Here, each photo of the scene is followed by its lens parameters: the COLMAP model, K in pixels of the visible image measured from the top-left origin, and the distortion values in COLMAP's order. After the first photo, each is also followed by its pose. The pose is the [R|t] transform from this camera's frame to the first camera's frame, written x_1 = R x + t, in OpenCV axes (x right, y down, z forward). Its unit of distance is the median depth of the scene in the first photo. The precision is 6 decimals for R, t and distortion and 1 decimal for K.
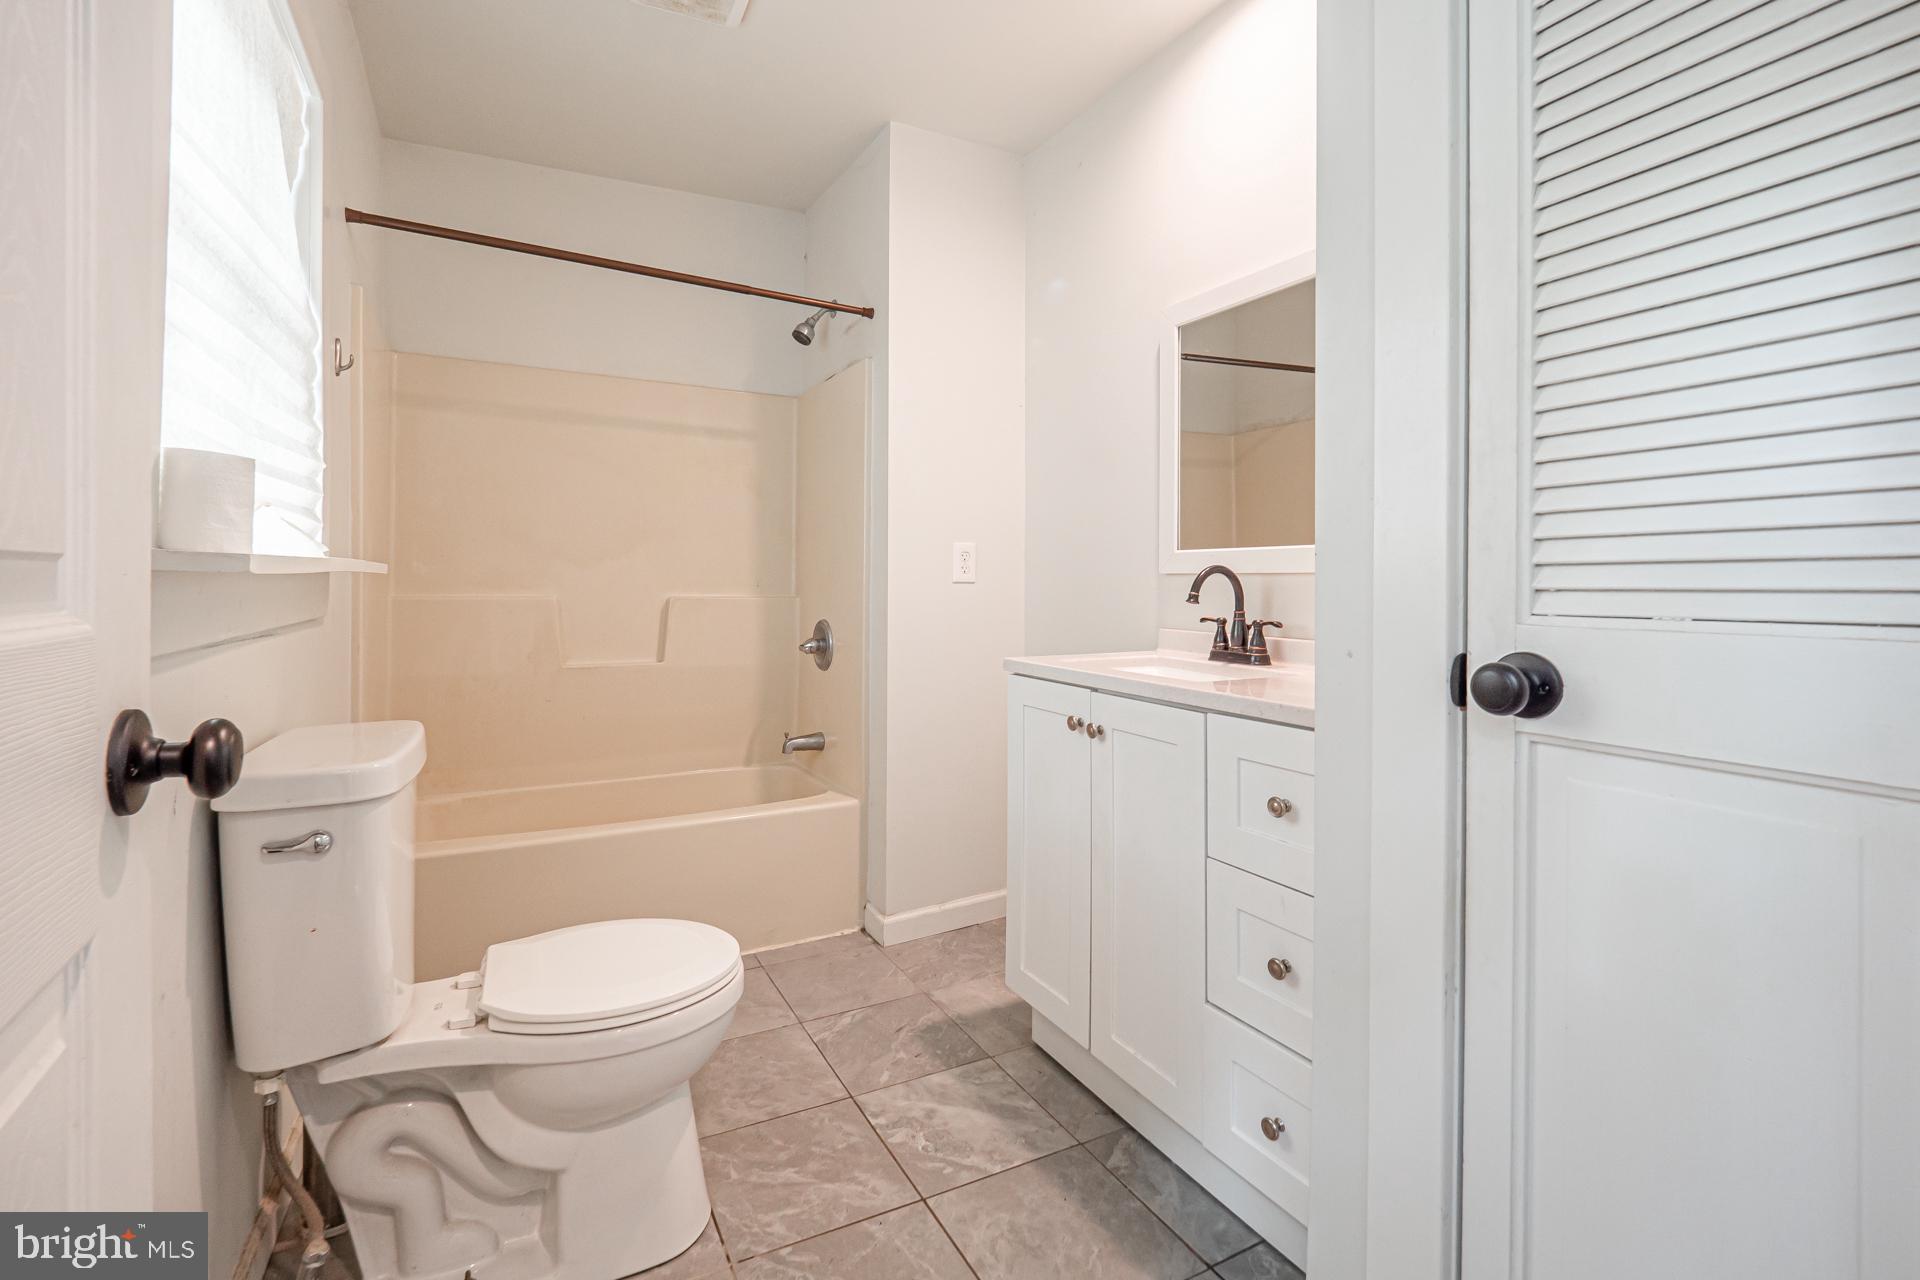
lens RADIAL K [[811.9, 0, 952.1], [0, 811.9, 621.7], [0, 0, 1]] dist [0.022729, -0.016802]
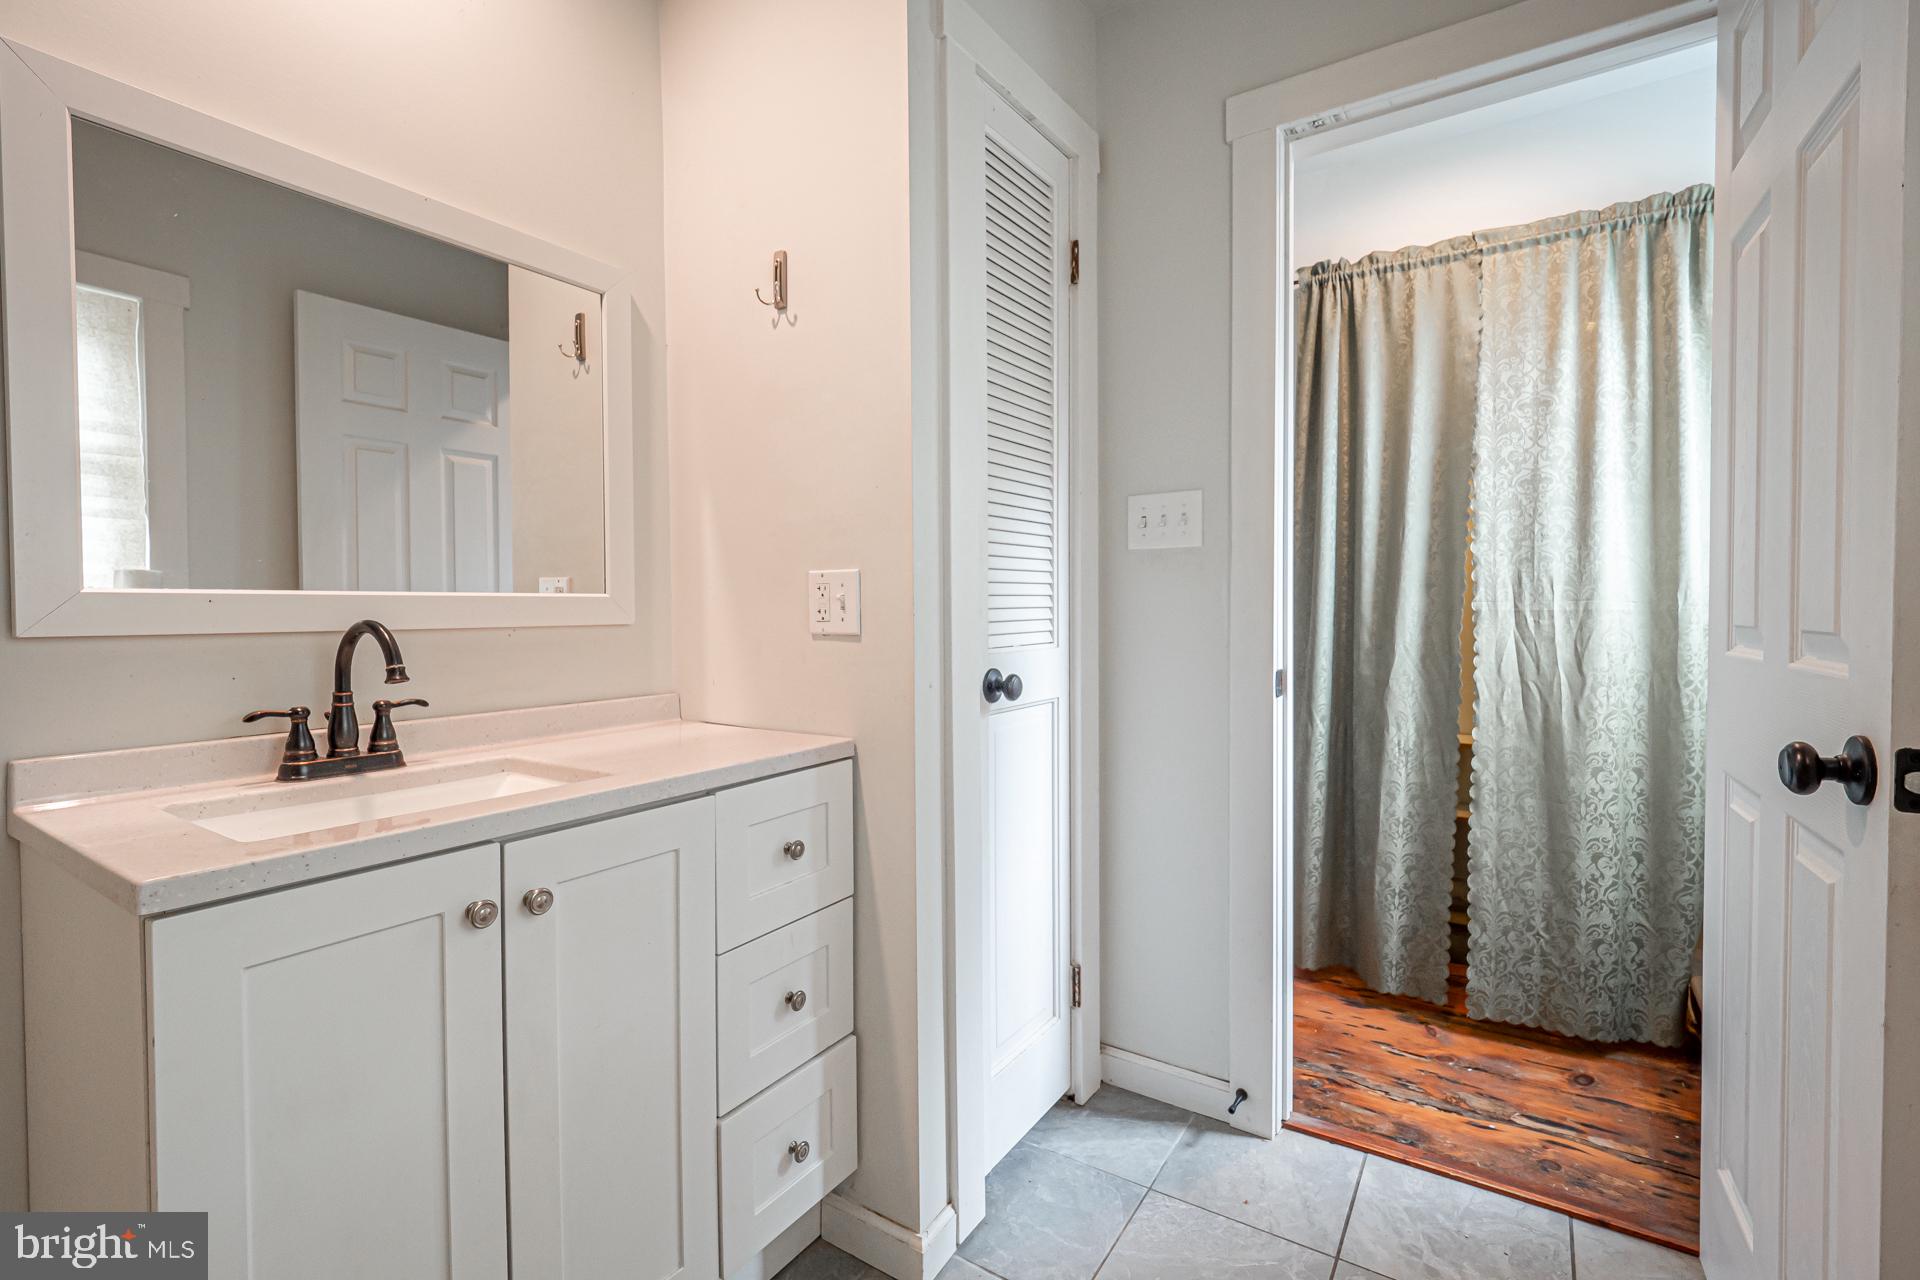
lens RADIAL K [[811.9, 0, 952.1], [0, 811.9, 621.7], [0, 0, 1]] dist [0.022729, -0.016802]
pose [[-0.467752, -0.008051, 0.883823, -0.437923], [0.045087, 0.998439, 0.032957, -0.068361], [-0.882709, 0.055265, -0.466659, 0.878388]]
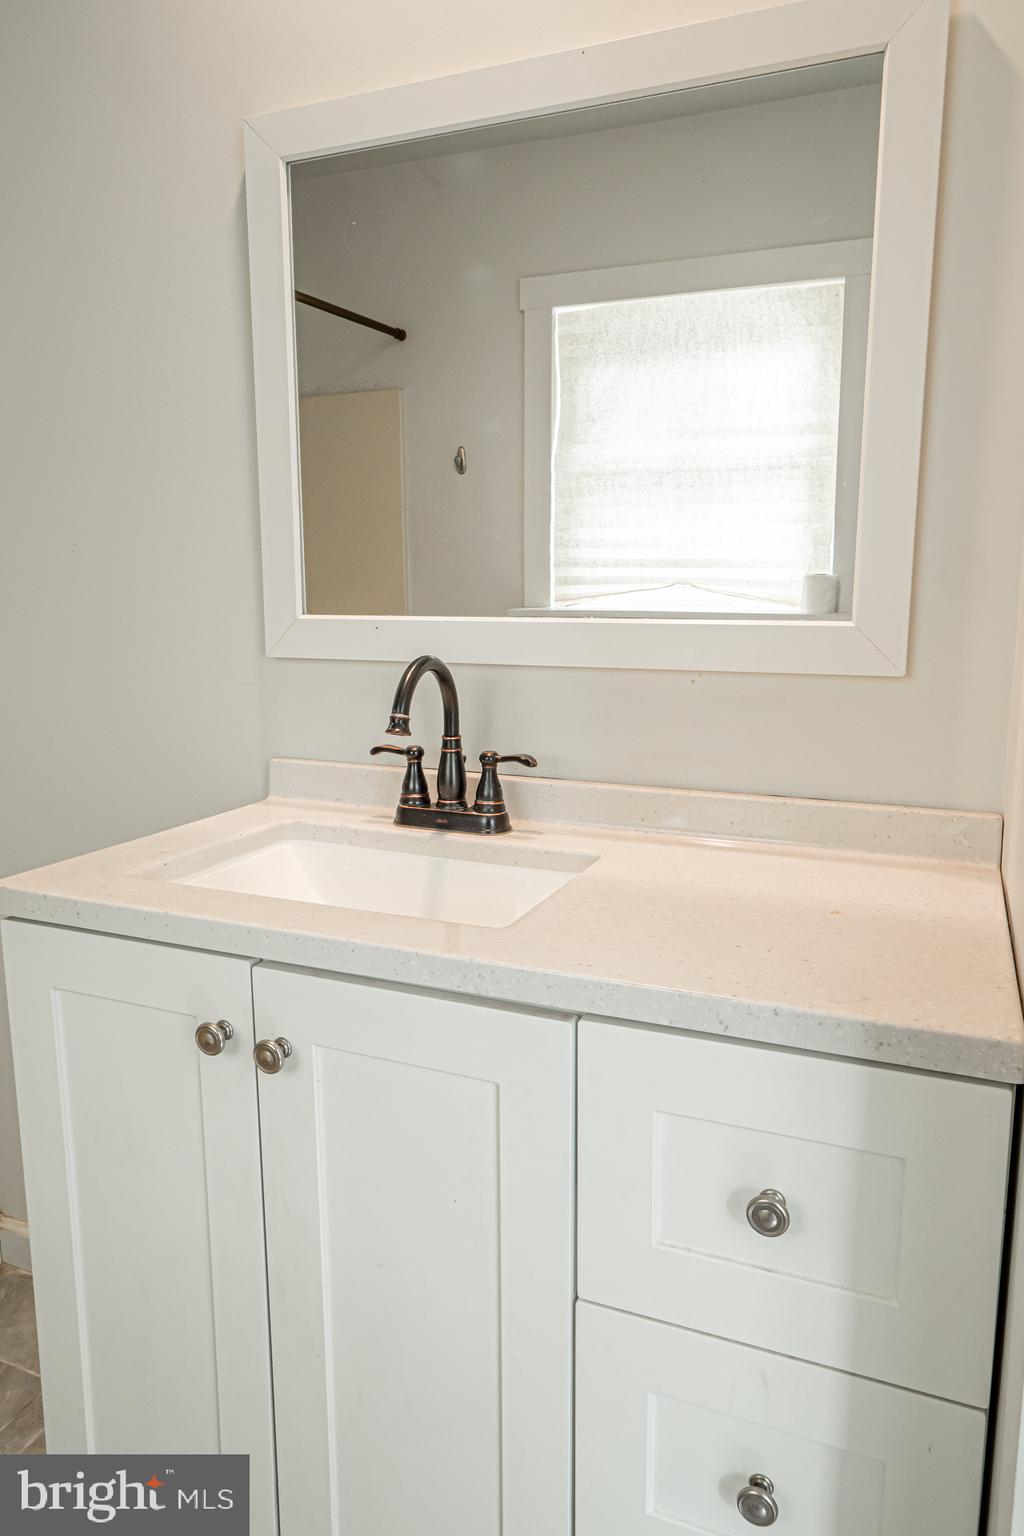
lens RADIAL K [[1003.6, 0, 512.0], [0, 1003.6, 768.0], [0, 0, 1]] dist [0.021415, 0.002730]
pose [[0.773266, -0.098087, 0.626450, -0.046766], [0.022746, 0.991618, 0.127187, -0.077971], [-0.633674, -0.084100, 0.769015, 0.445751]]
